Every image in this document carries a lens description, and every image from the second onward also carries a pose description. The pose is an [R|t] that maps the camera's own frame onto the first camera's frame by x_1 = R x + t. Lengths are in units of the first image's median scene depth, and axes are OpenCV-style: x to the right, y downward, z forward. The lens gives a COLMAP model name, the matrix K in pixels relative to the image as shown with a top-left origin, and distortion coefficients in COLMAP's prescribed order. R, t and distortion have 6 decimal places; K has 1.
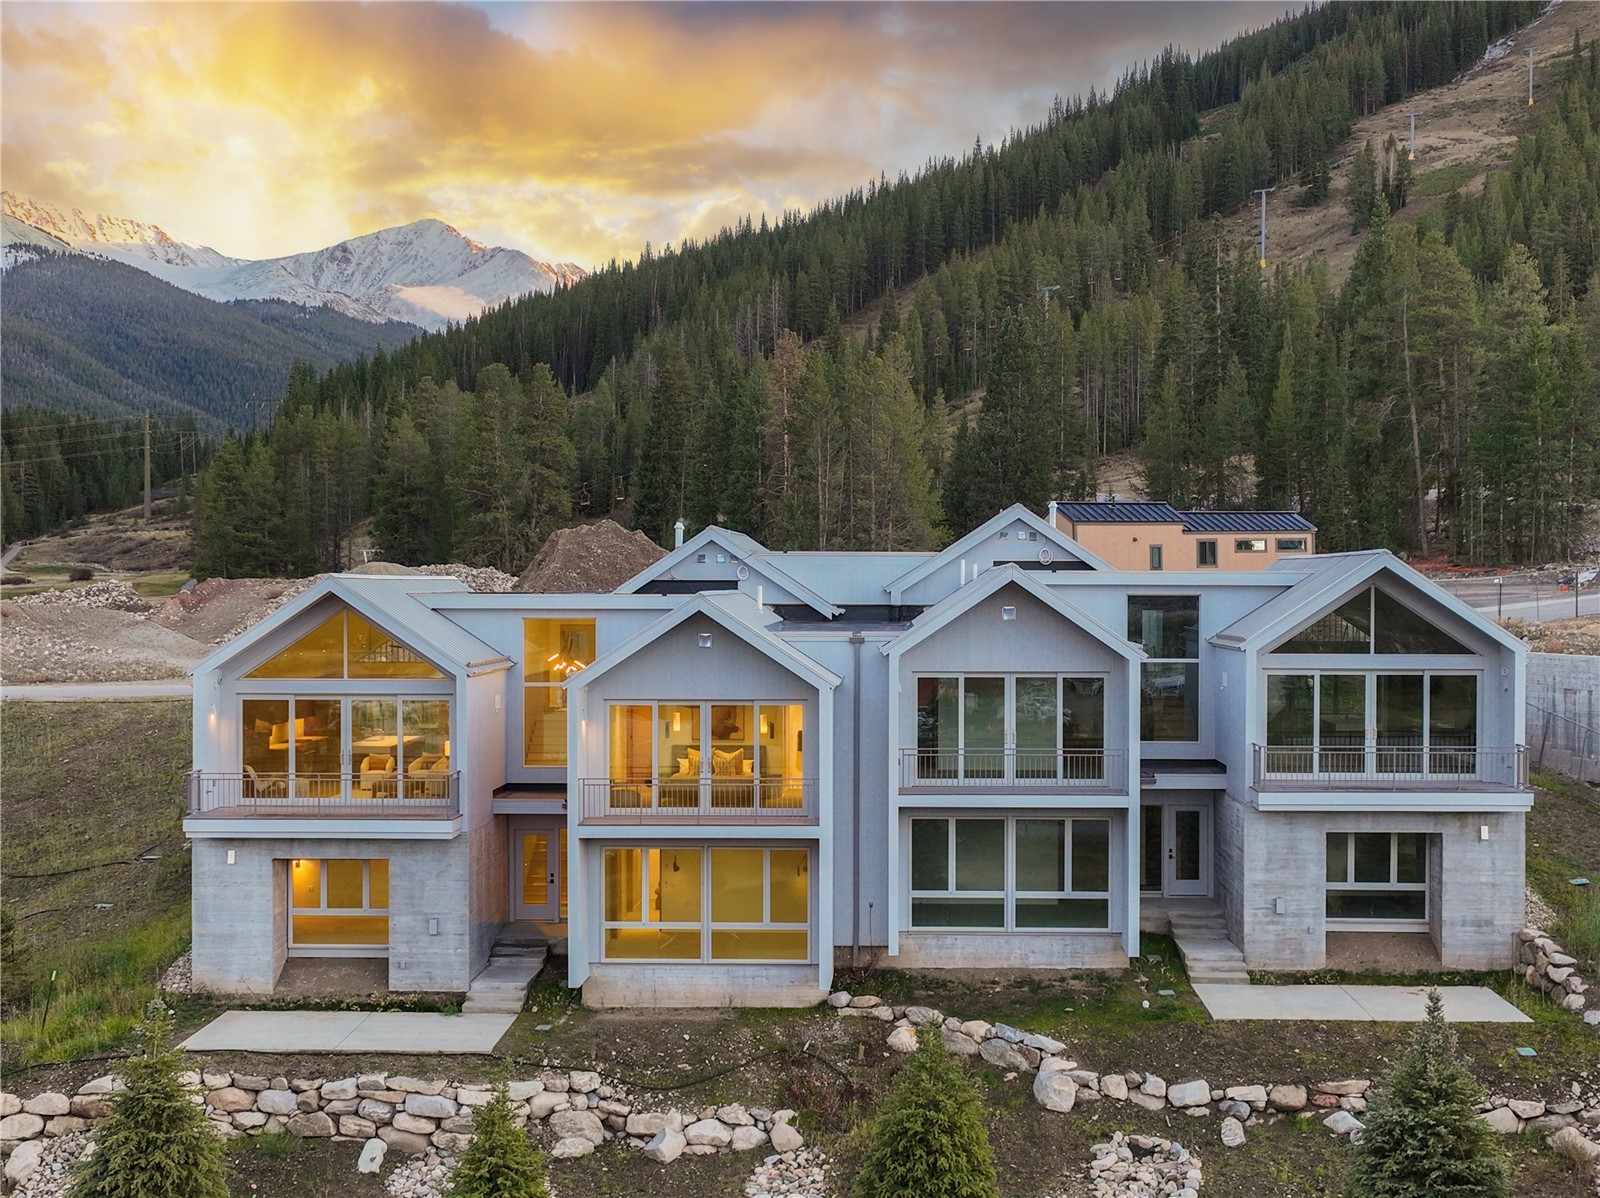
lens RADIAL K [[2114.3, 0, 806.6], [0, 2114.3, 598.2], [0, 0, 1]] dist [0.023628, 0.000000]
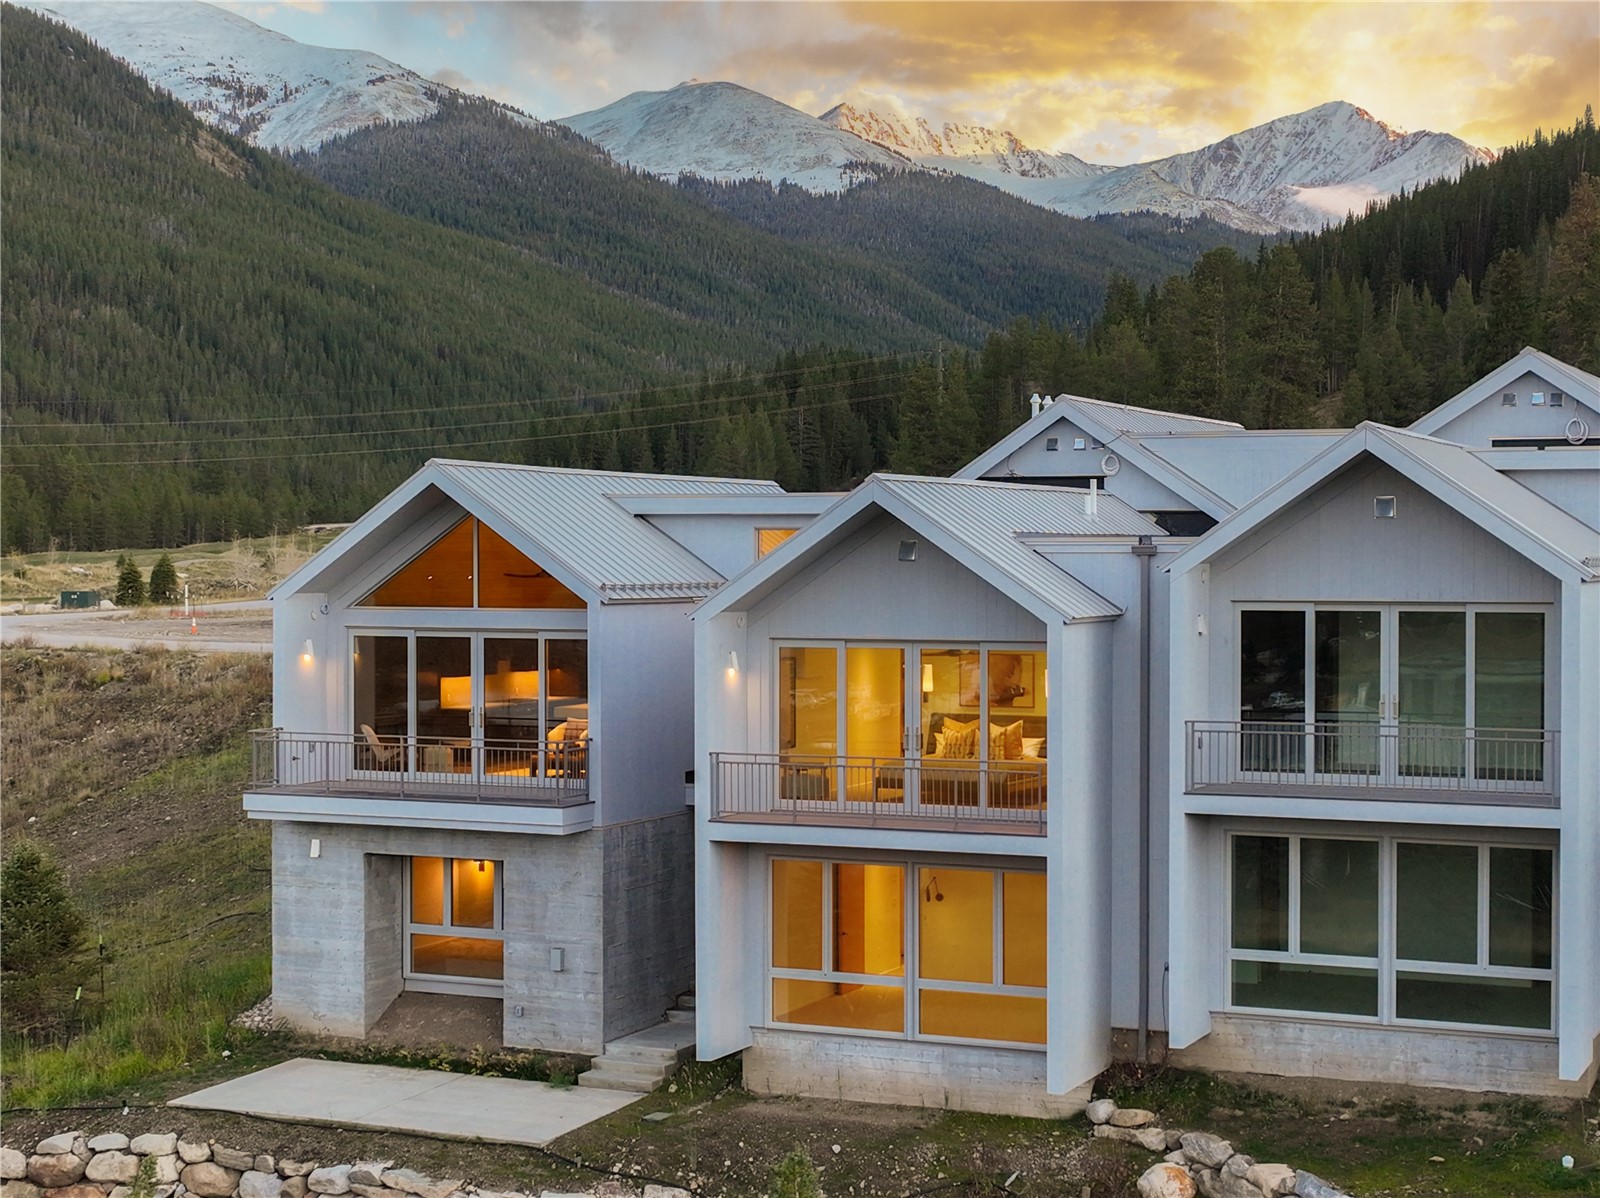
lens RADIAL K [[2603.3, 0, 802.5], [0, 2603.3, 599.8], [0, 0, 1]] dist [0.025020, 0.000000]
pose [[0.924947, 0.007070, -0.380031, 0.225651], [-0.004127, 0.999955, 0.008560, 0.028129], [0.380074, -0.006349, 0.924934, 0.232962]]
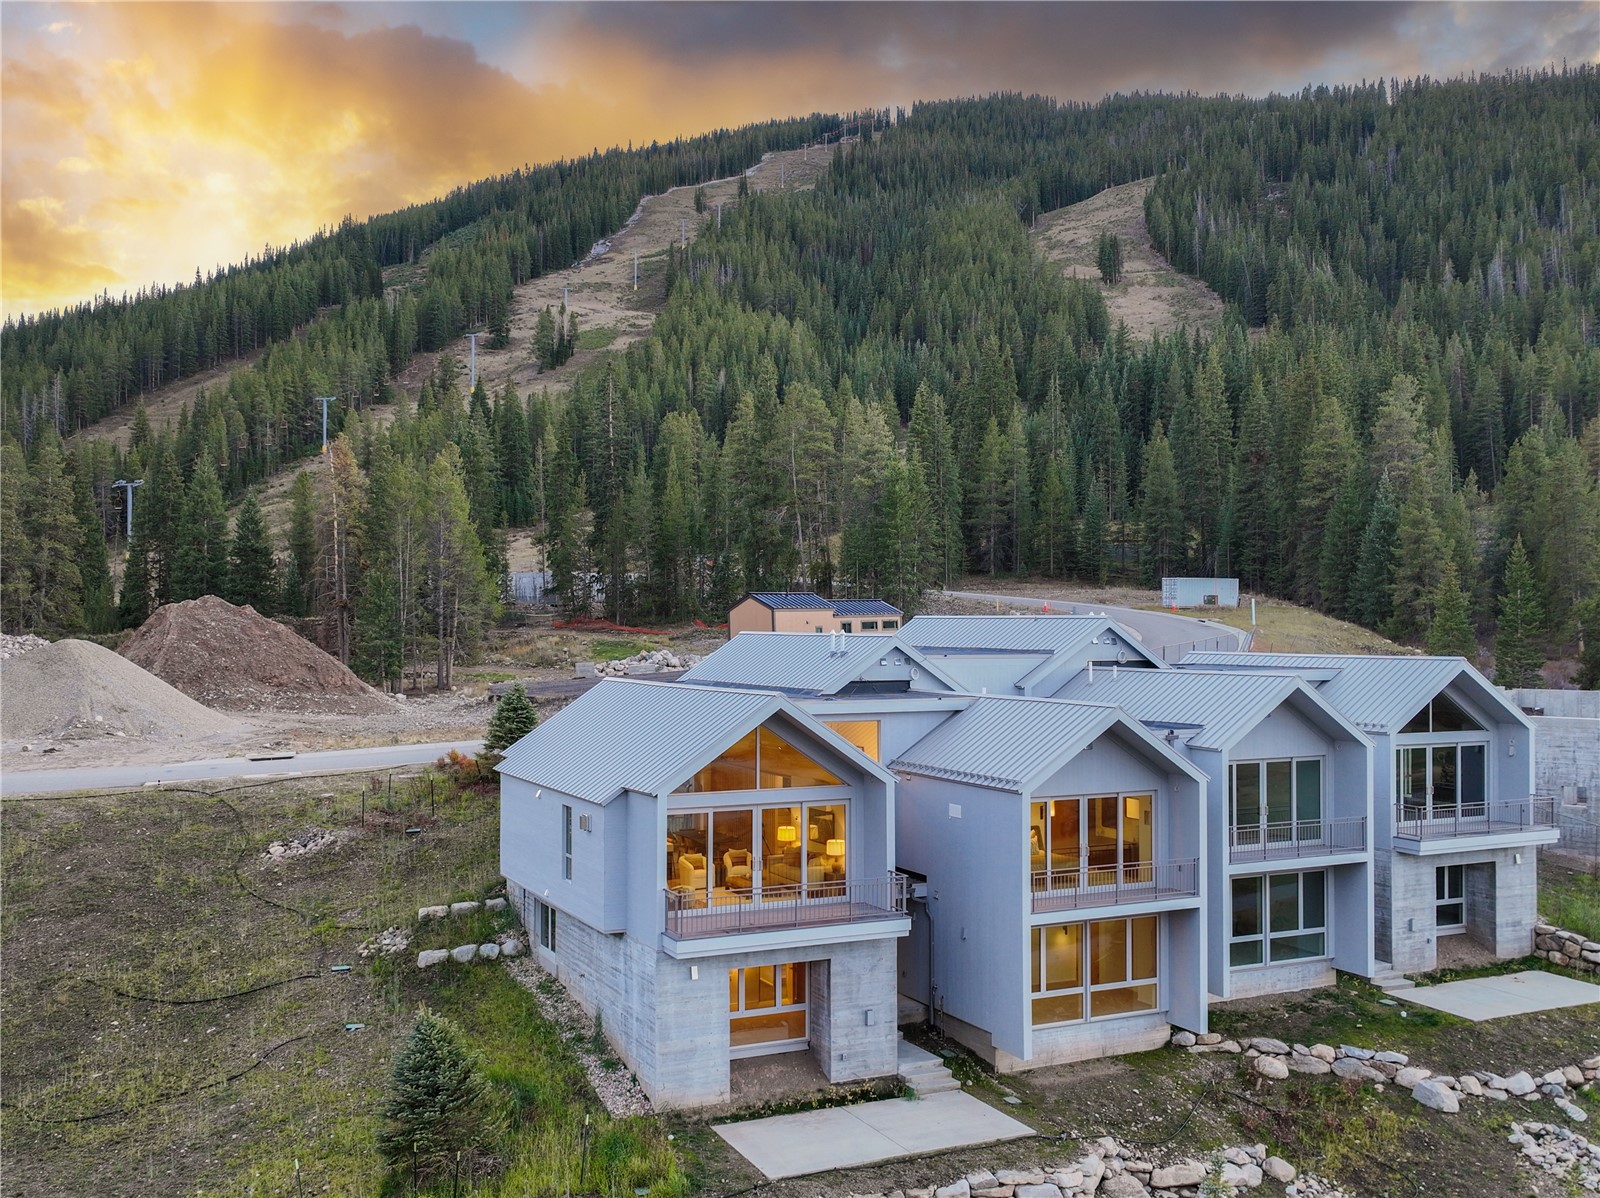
lens RADIAL K [[1579.4, 0, 793.9], [0, 1579.4, 600.9], [0, 0, 1]] dist [0.006944, 0.000000]
pose [[0.877377, 0.004378, 0.479782, -0.595169], [0.005950, 0.999782, -0.020004, -0.040731], [-0.479765, 0.020406, 0.877160, 0.309393]]
